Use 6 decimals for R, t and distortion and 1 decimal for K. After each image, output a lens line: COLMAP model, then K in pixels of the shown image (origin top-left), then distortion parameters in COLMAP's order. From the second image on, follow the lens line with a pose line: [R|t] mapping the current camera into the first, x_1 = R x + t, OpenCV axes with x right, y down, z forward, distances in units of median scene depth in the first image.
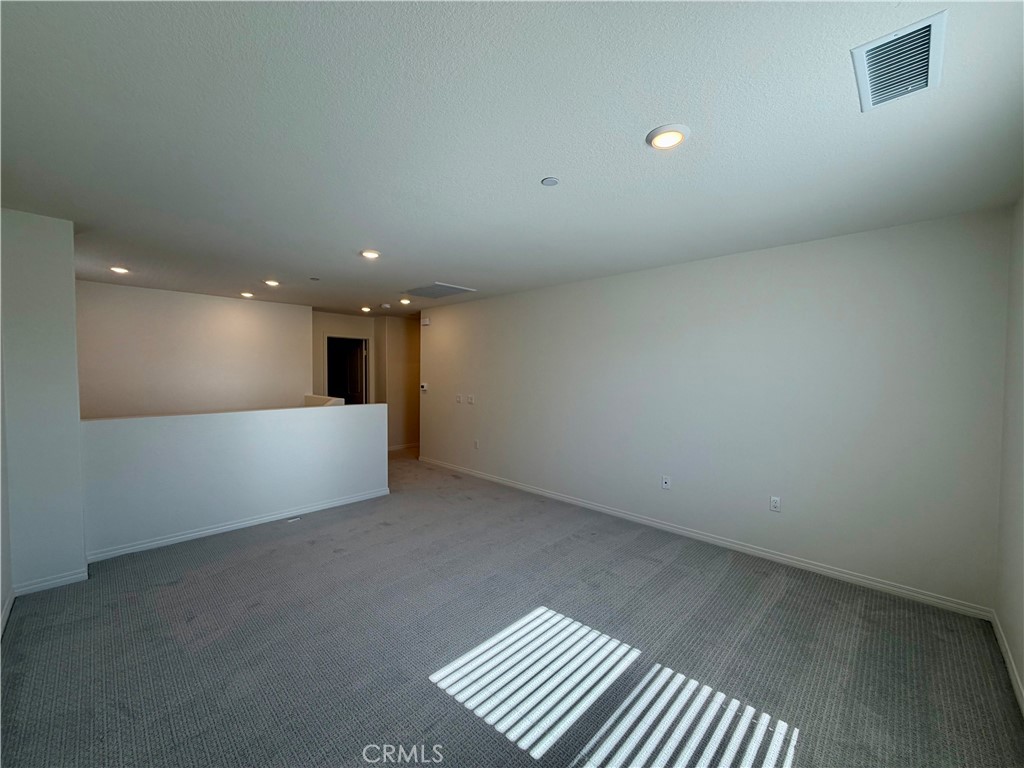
lens RADIAL K [[408.1, 0, 510.4], [0, 408.1, 384.5], [0, 0, 1]] dist [-0.002487, 0.000176]
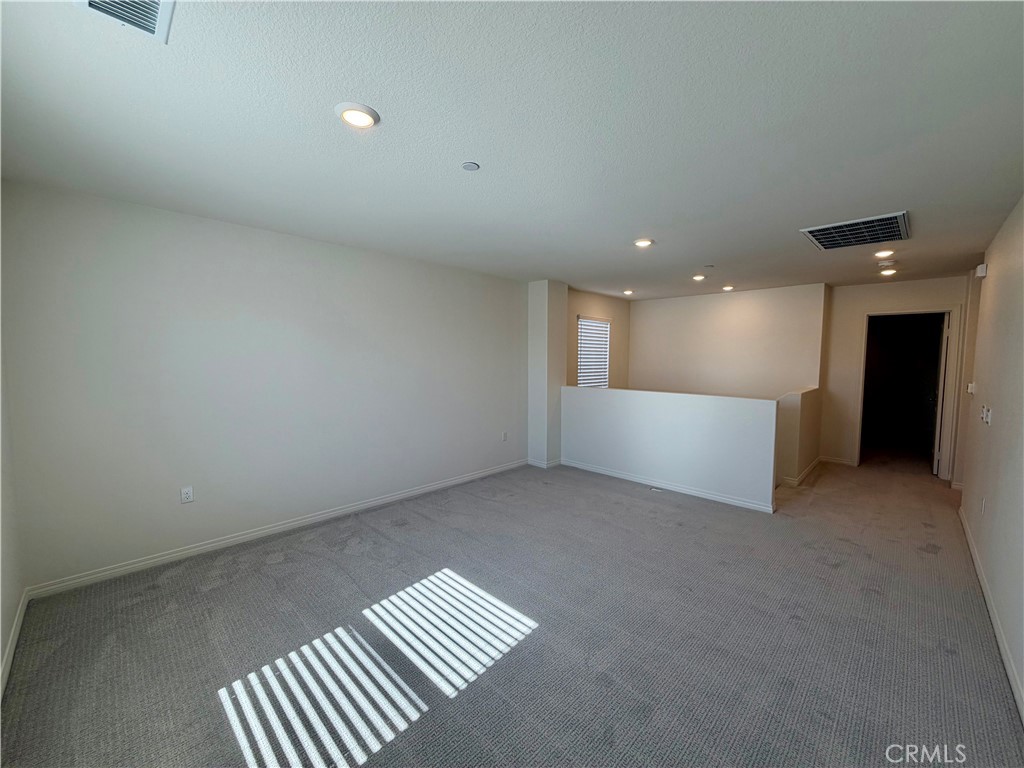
lens RADIAL K [[408.1, 0, 510.4], [0, 408.1, 384.5], [0, 0, 1]] dist [-0.002487, 0.000176]
pose [[-0.005109, 0.064247, -0.997921, 0.675974], [-0.038173, 0.997194, 0.064395, -0.021599], [0.999258, 0.038422, -0.002642, 0.672808]]
